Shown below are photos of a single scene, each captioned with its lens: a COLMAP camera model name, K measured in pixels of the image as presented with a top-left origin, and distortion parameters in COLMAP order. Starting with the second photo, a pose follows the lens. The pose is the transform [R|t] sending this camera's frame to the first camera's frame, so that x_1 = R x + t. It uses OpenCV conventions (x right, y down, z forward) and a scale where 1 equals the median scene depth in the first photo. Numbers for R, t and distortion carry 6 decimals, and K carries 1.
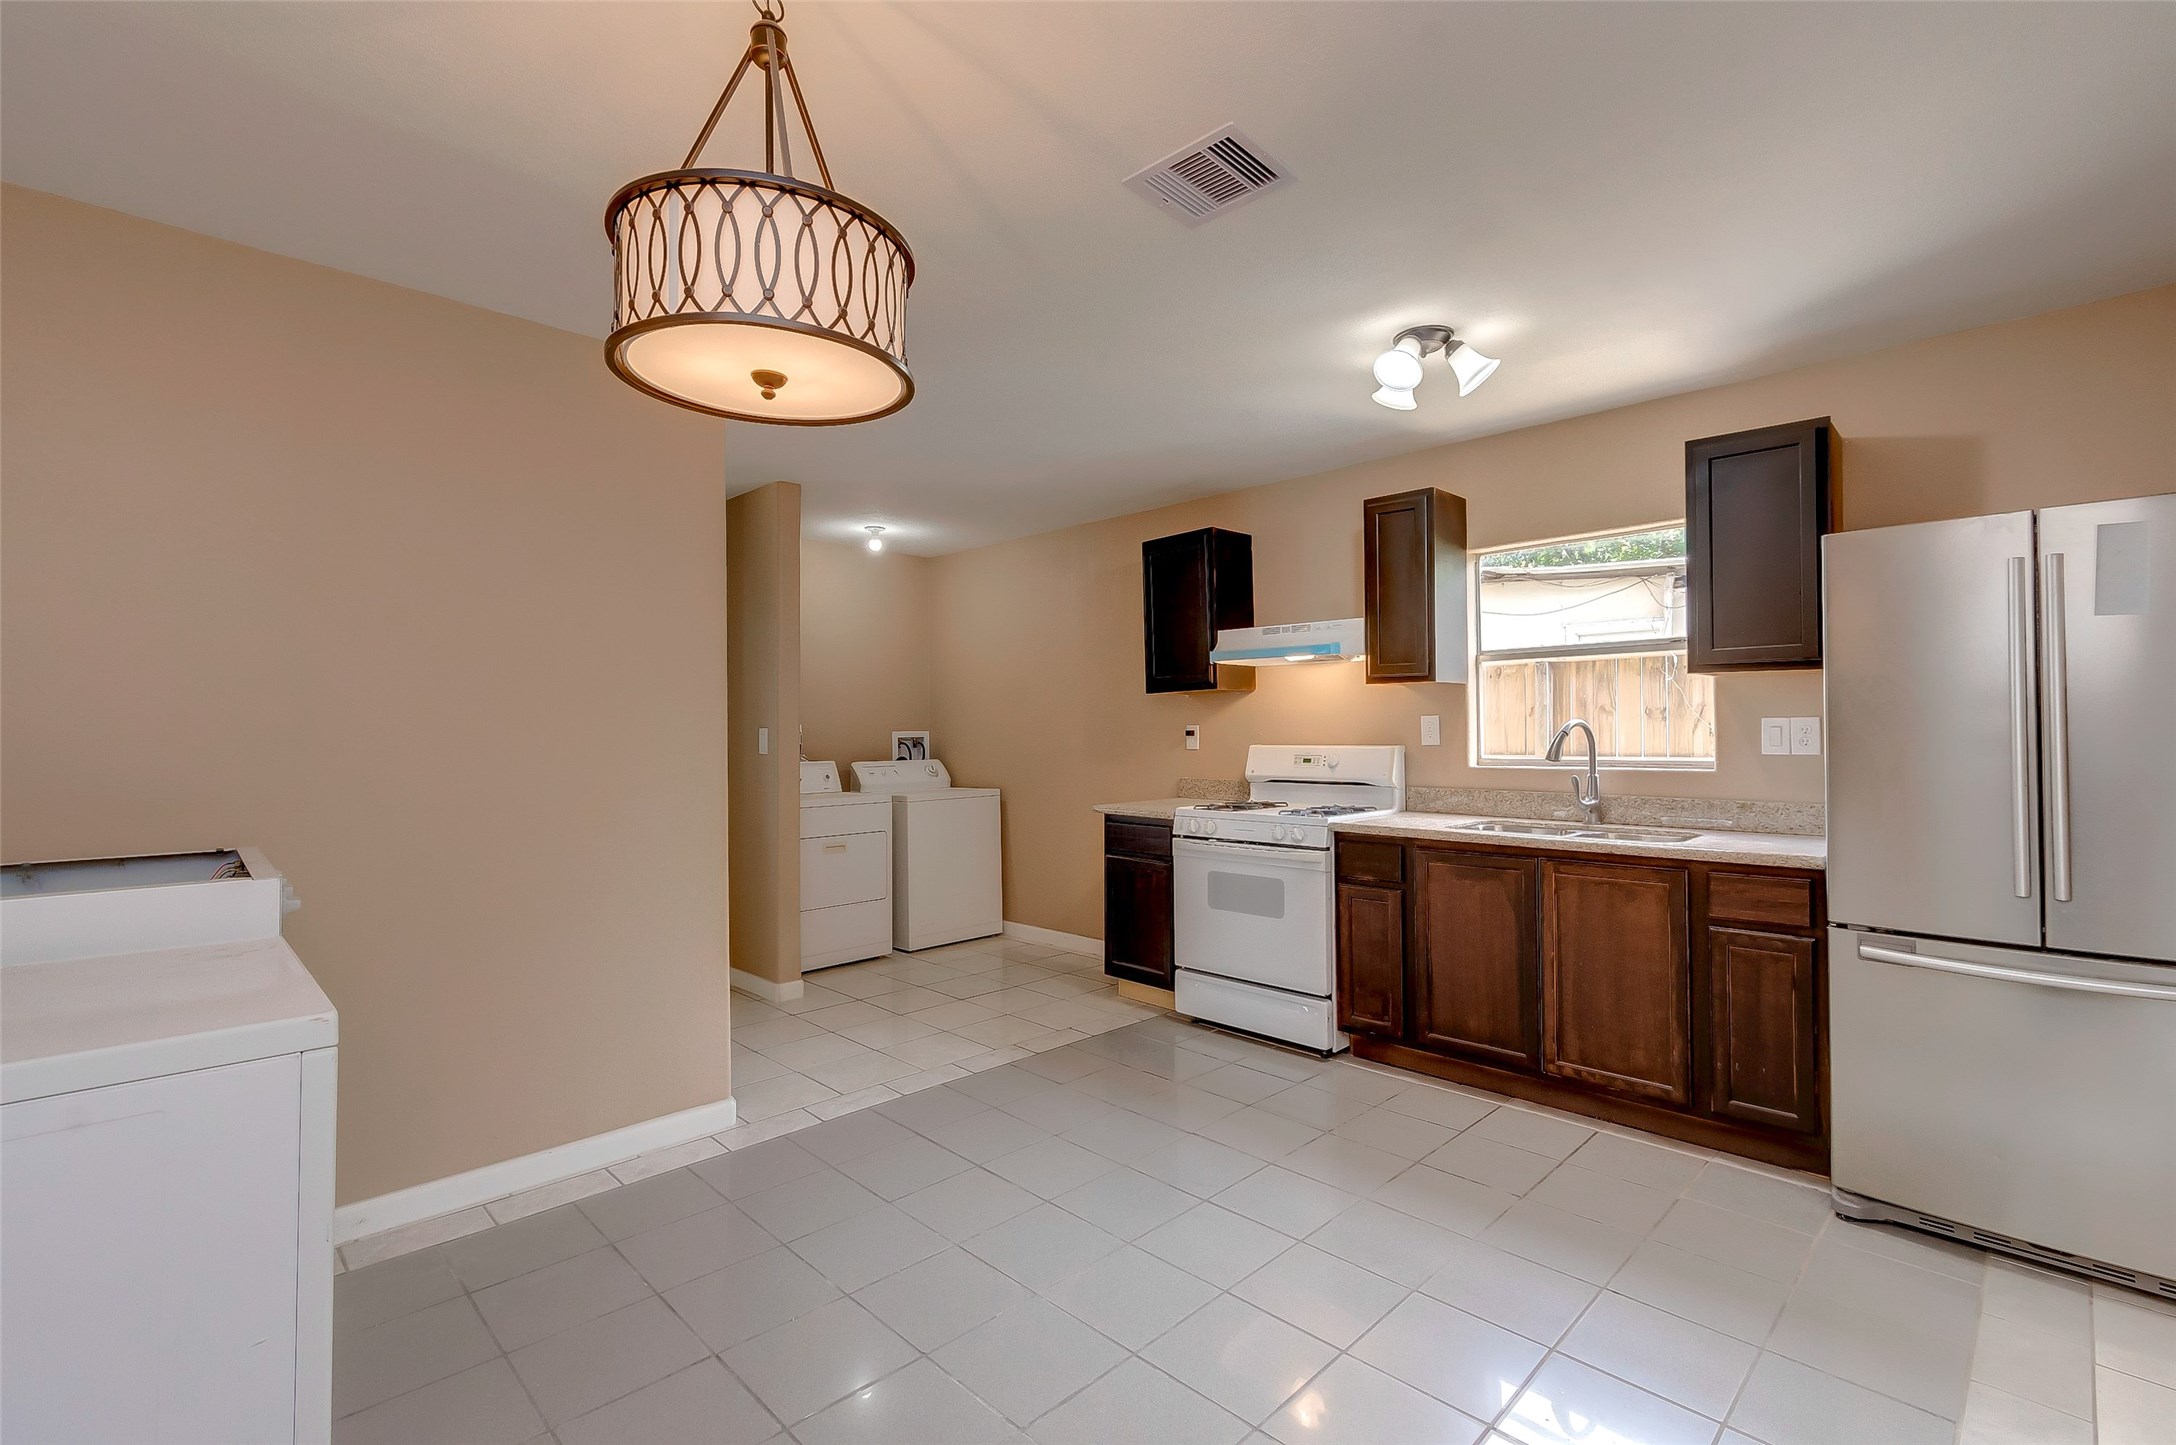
lens RADIAL K [[968.3, 0, 1097.8], [0, 968.3, 709.5], [0, 0, 1]] dist [0.002443, 0.000027]
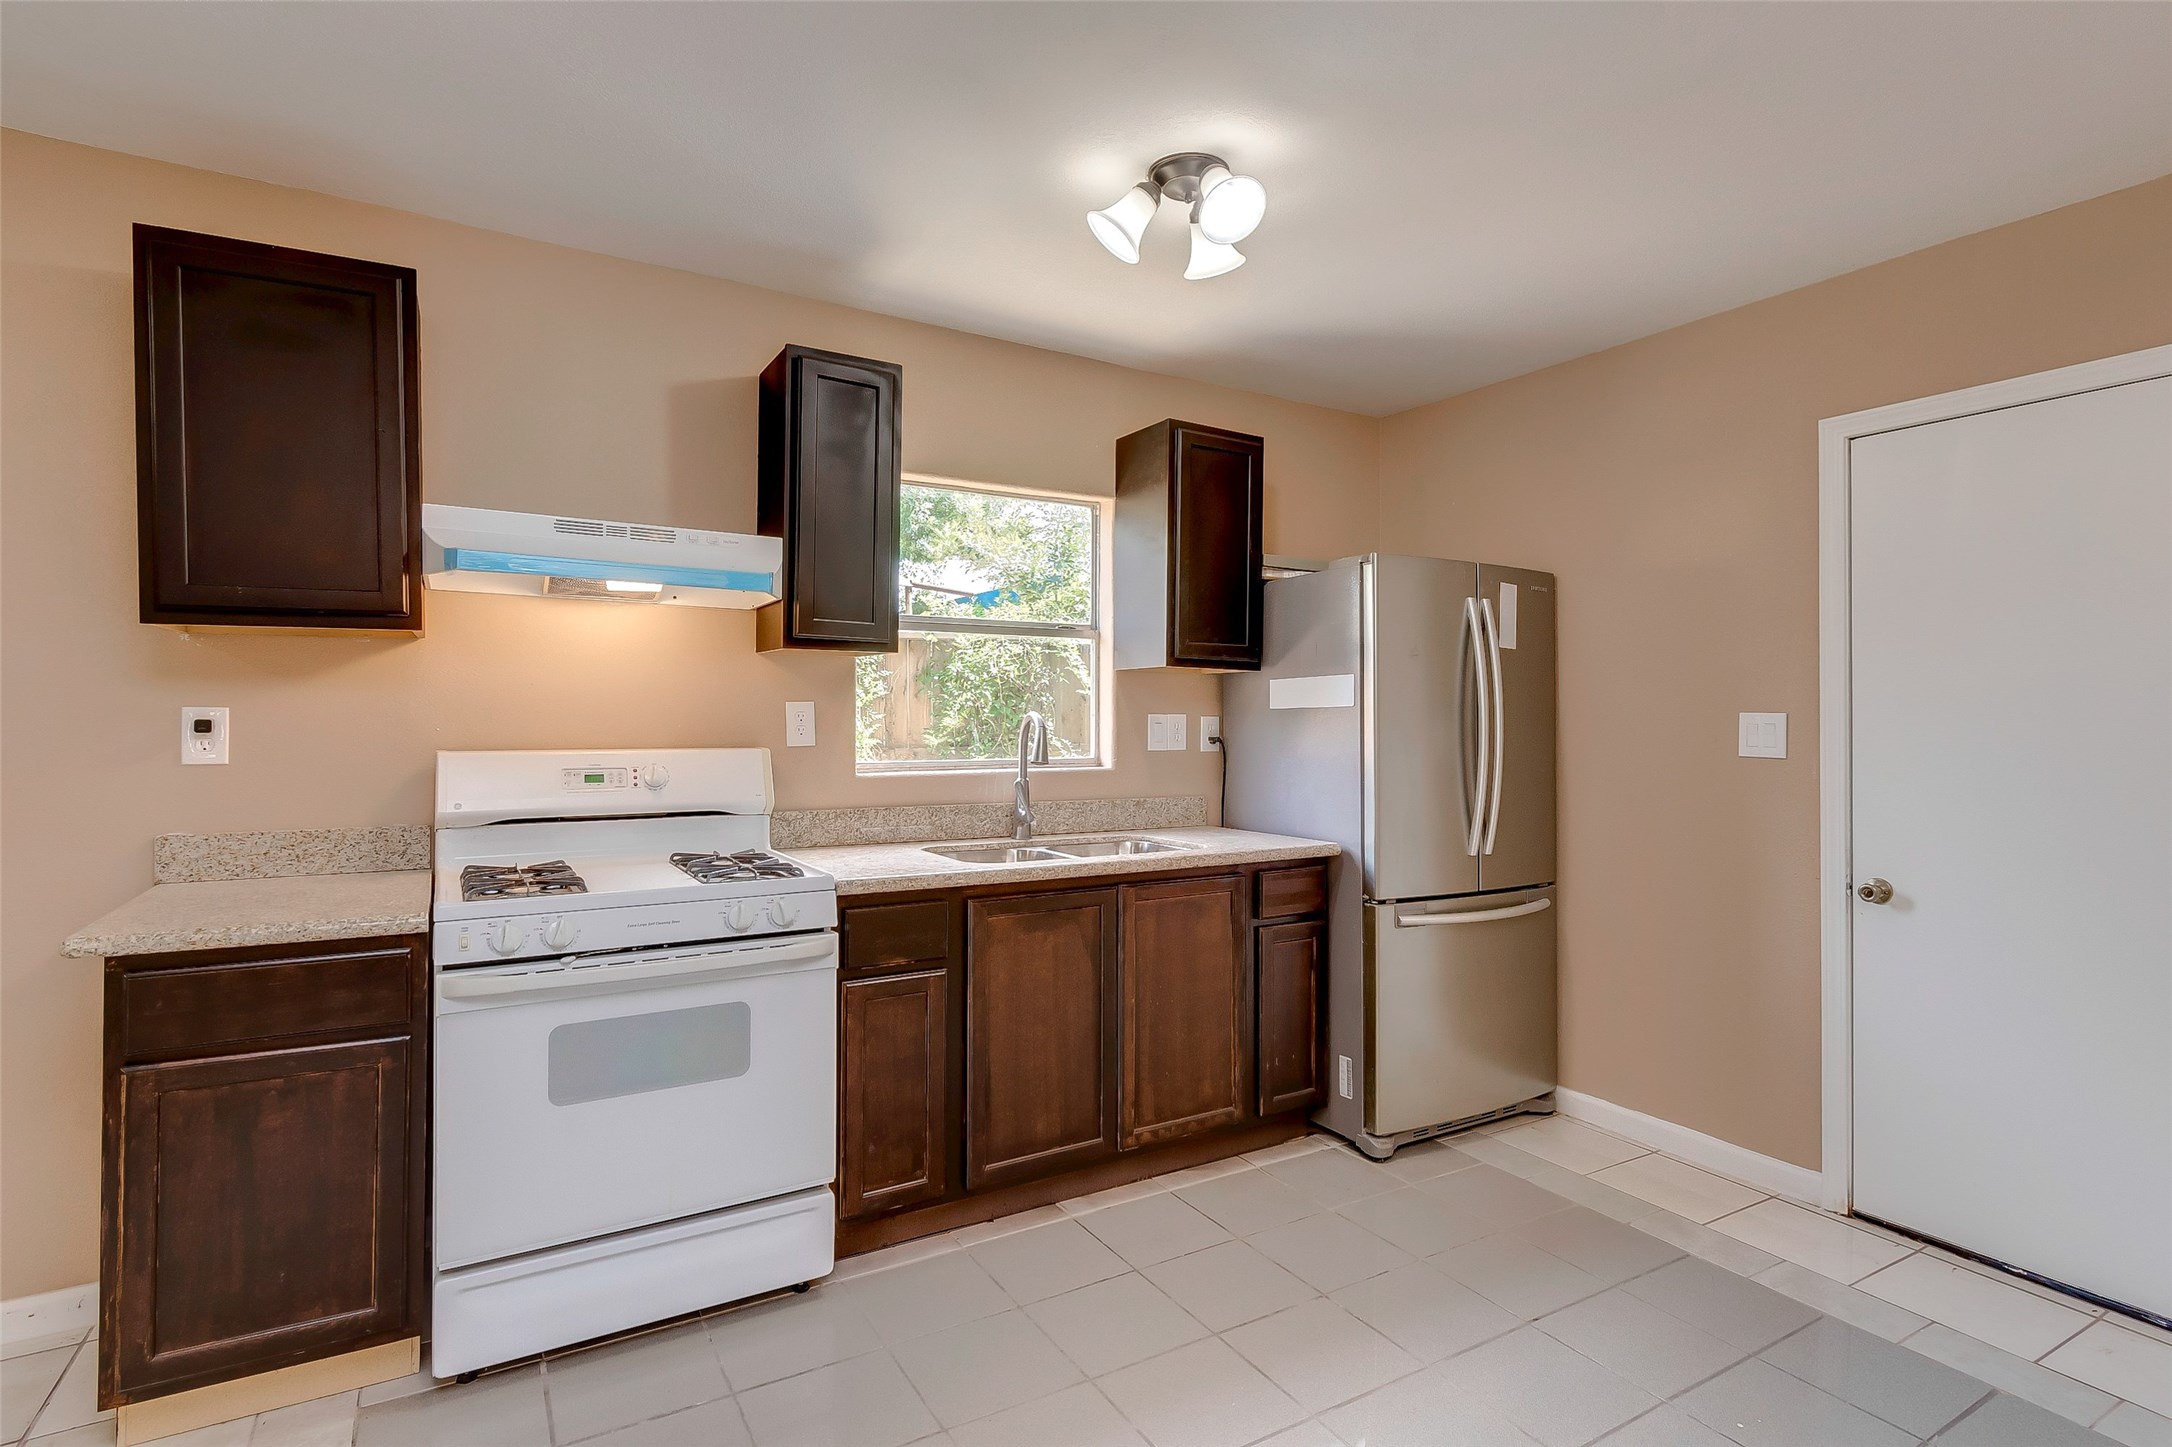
lens RADIAL K [[1072.2, 0, 1095.3], [0, 1072.2, 715.9], [0, 0, 1]] dist [-0.001279, -0.000302]
pose [[0.242664, 0.010436, 0.970054, -0.352149], [-0.028649, 0.999583, -0.003587, 0.014375], [-0.969687, -0.026921, 0.242862, 0.693845]]
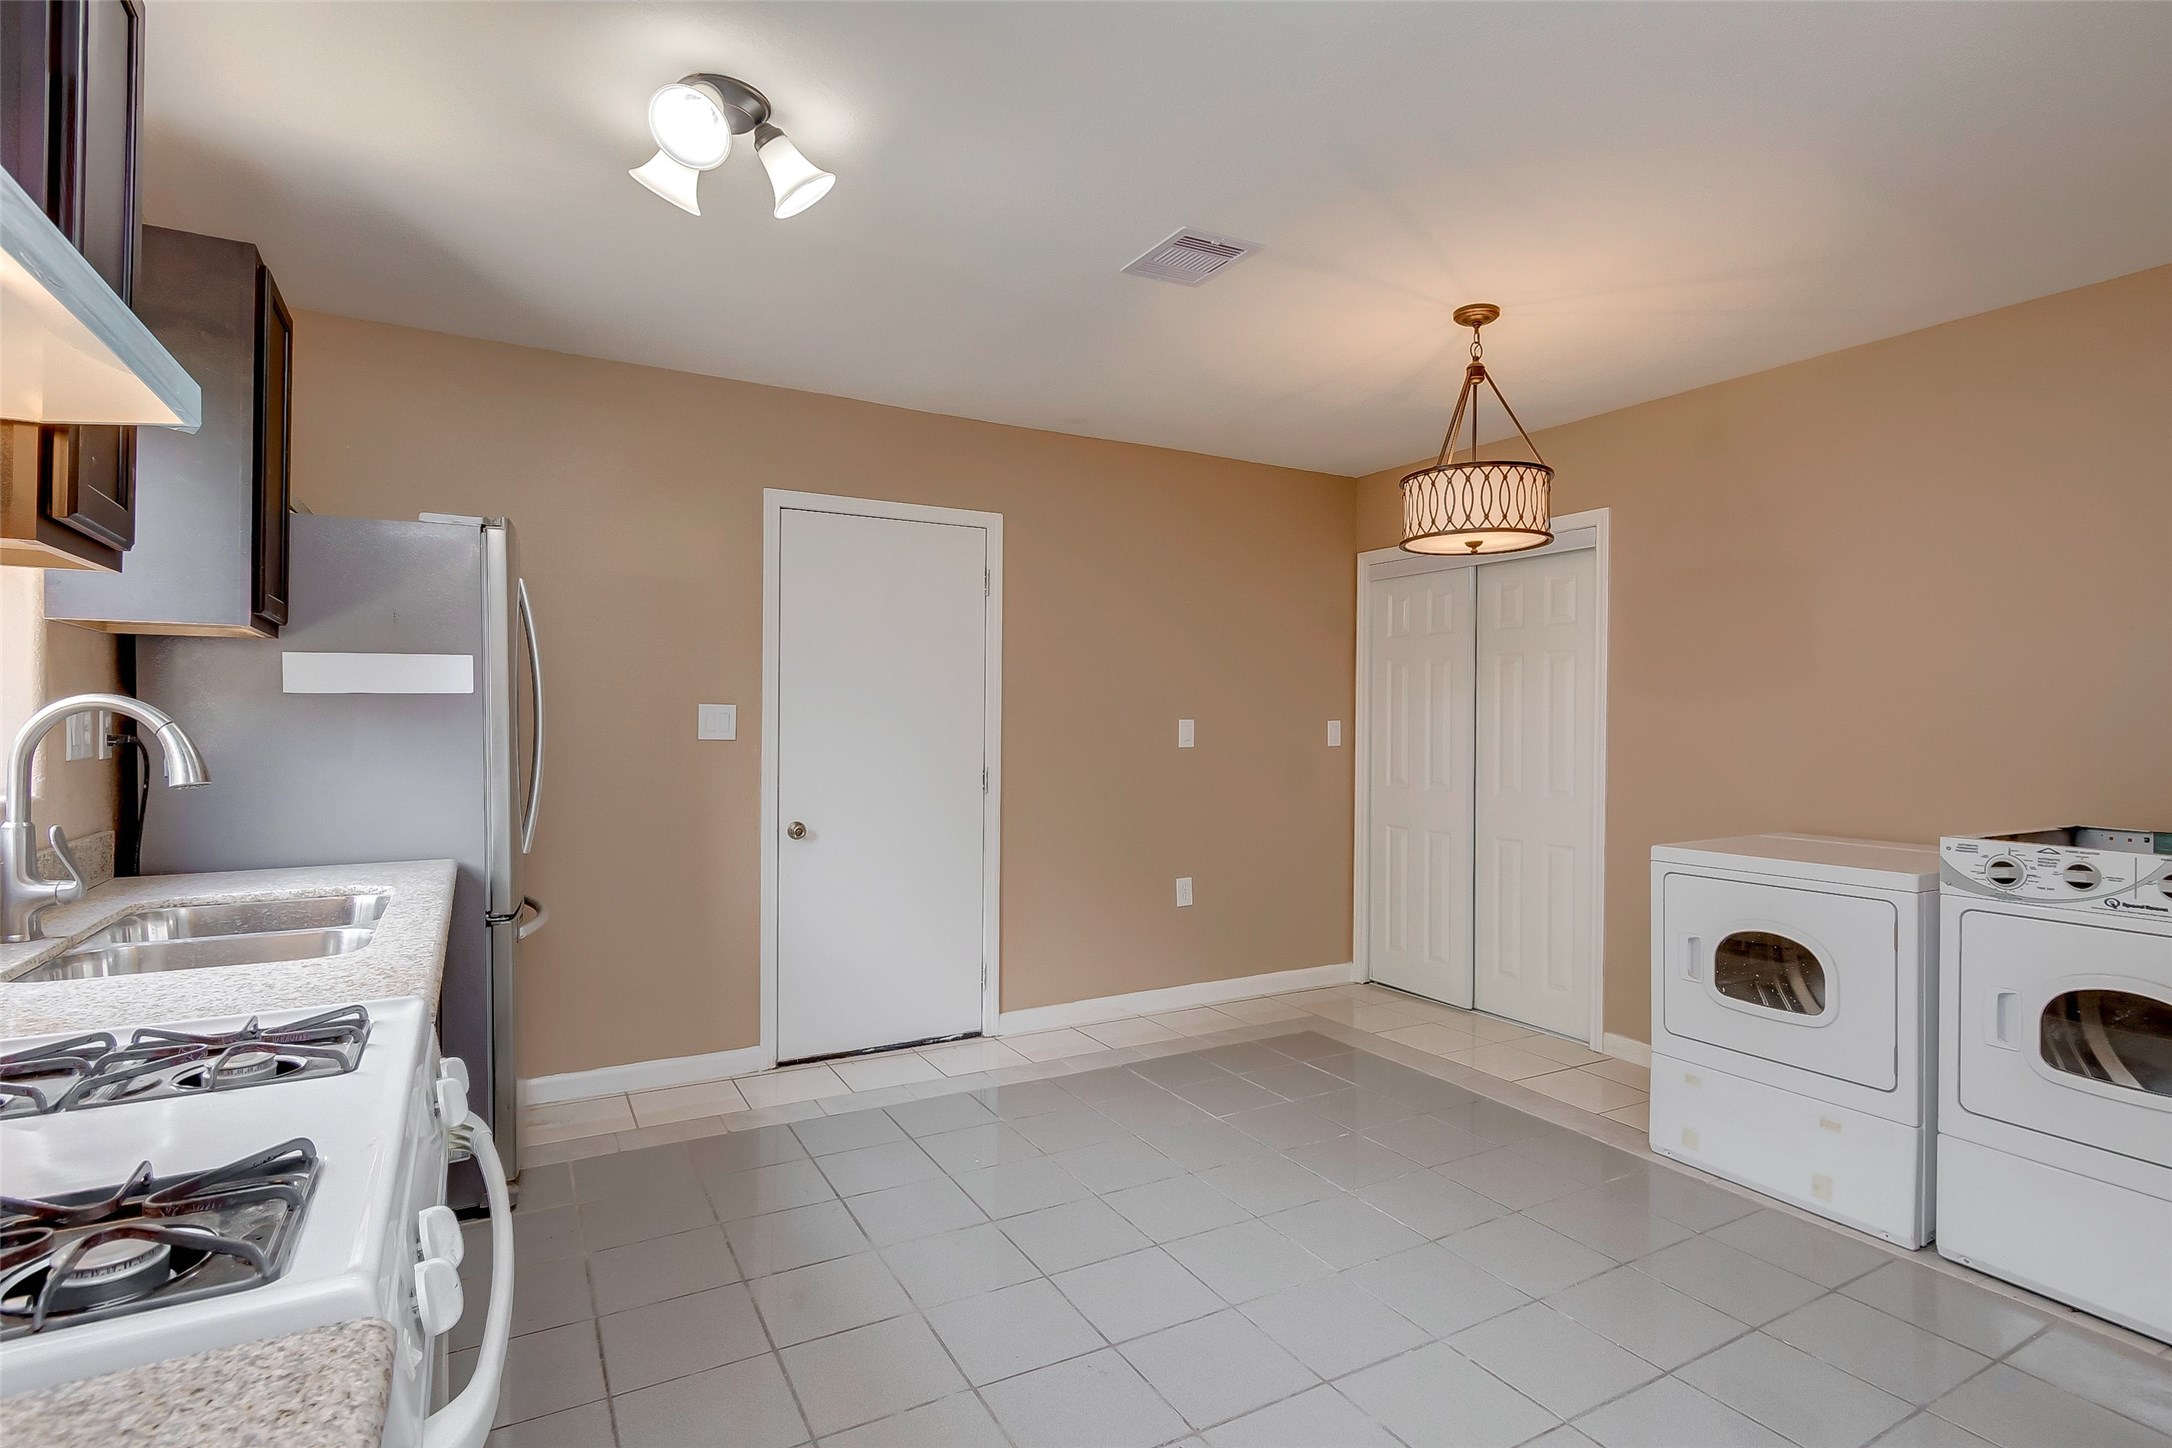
lens RADIAL K [[1072.2, 0, 1095.3], [0, 1072.2, 716.4], [0, 0, 1]] dist [-0.001279, -0.000302]
pose [[-0.964648, -0.001987, 0.263536, -0.070398], [-0.008336, 0.999701, -0.022978, 0.026329], [-0.263412, -0.024362, -0.964376, 1.279710]]
